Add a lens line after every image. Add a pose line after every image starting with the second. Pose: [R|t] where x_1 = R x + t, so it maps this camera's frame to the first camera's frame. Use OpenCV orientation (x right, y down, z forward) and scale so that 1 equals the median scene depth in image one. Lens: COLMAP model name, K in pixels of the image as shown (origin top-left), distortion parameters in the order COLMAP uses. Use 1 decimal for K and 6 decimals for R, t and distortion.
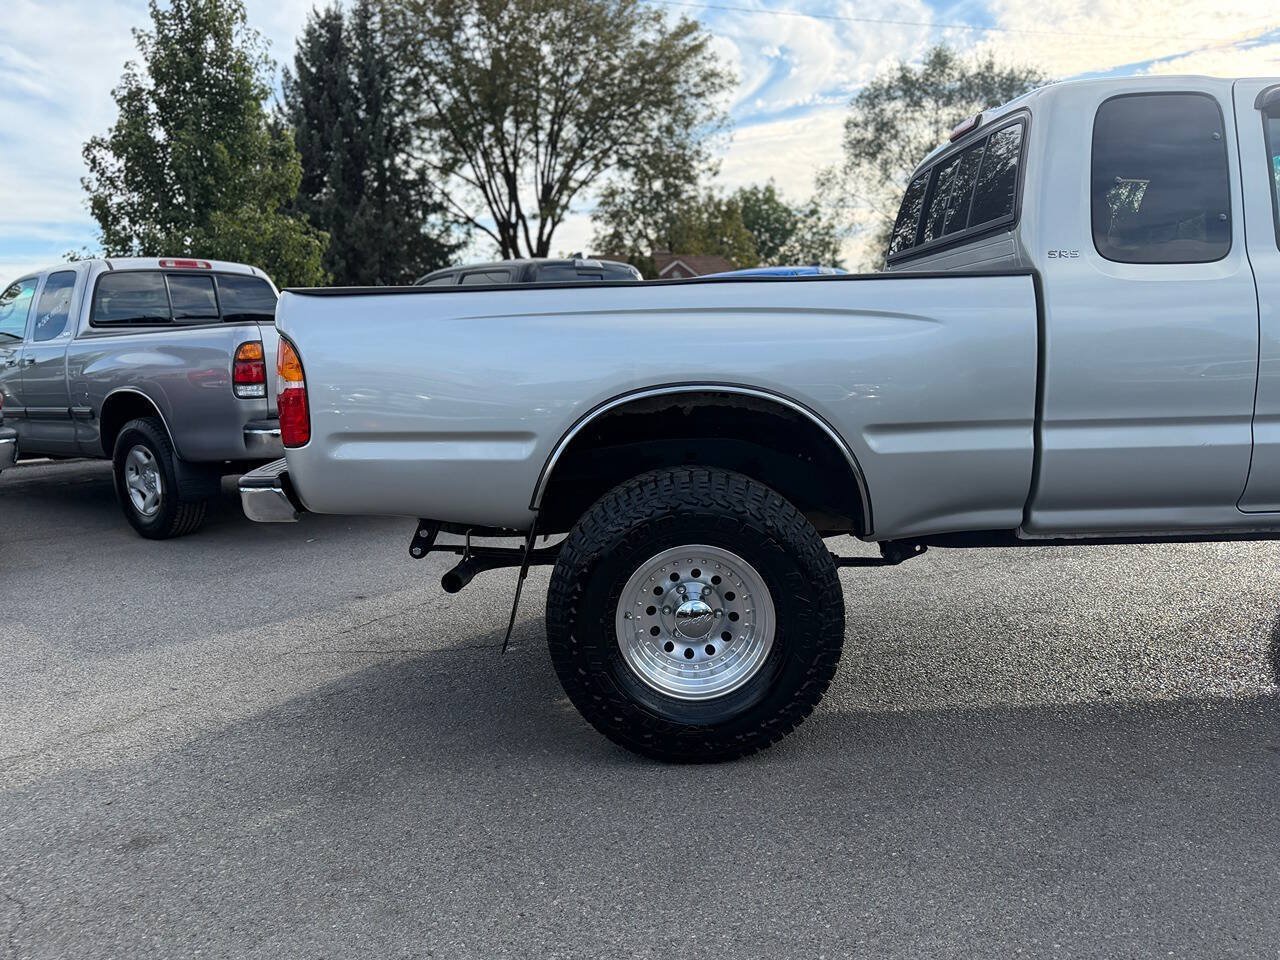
lens RADIAL K [[982.9, 0, 633.8], [0, 982.9, 496.0], [0, 0, 1]] dist [0.011536, -0.015498]
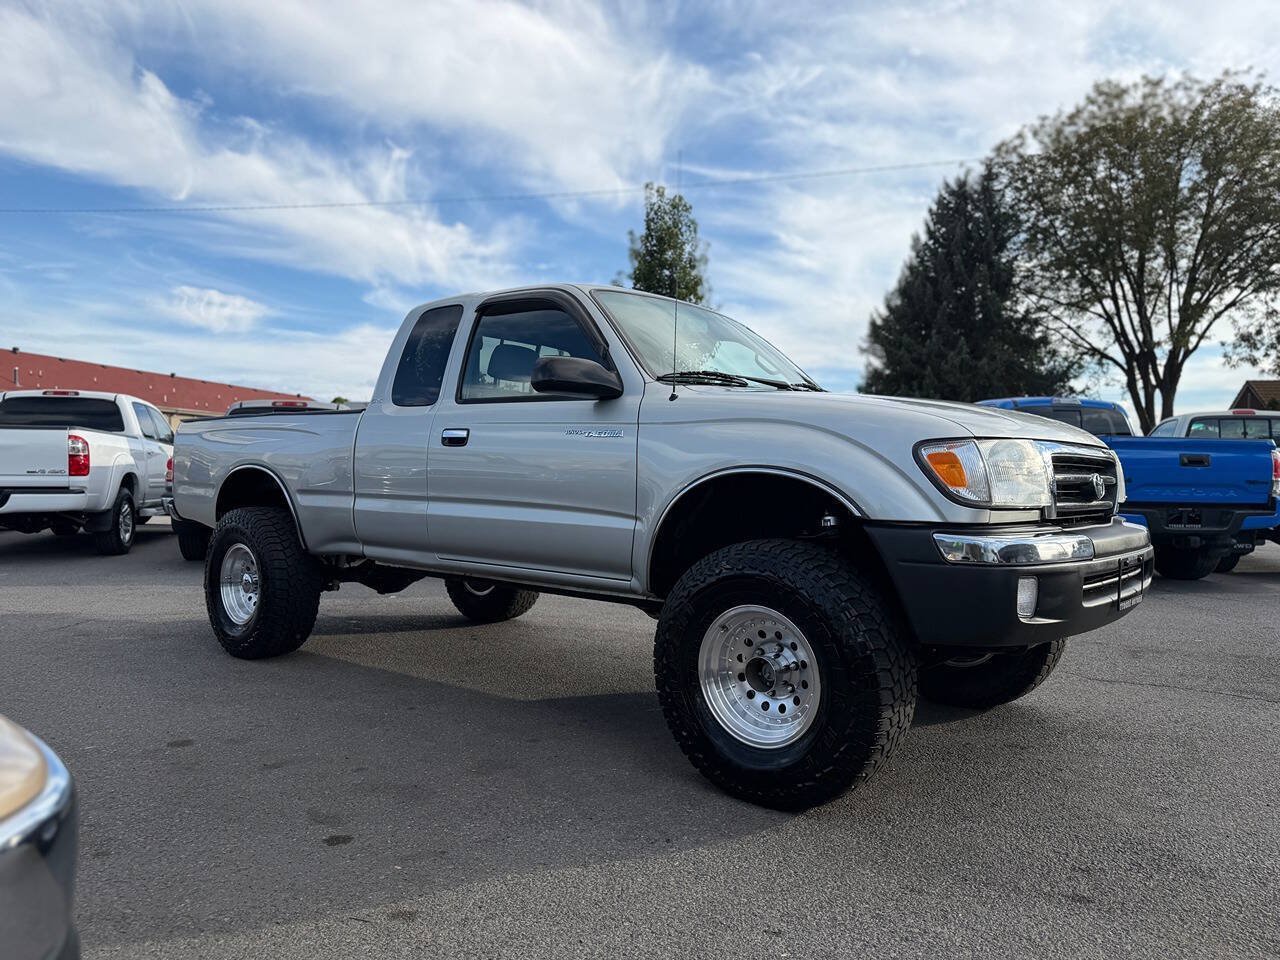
lens RADIAL K [[914.0, 0, 628.7], [0, 914.0, 498.8], [0, 0, 1]] dist [0.032099, -0.035583]
pose [[0.751386, 0.057999, -0.657310, 0.117571], [-0.136955, 0.988145, -0.069366, -0.001231], [0.645494, 0.142143, 0.750422, 0.005279]]
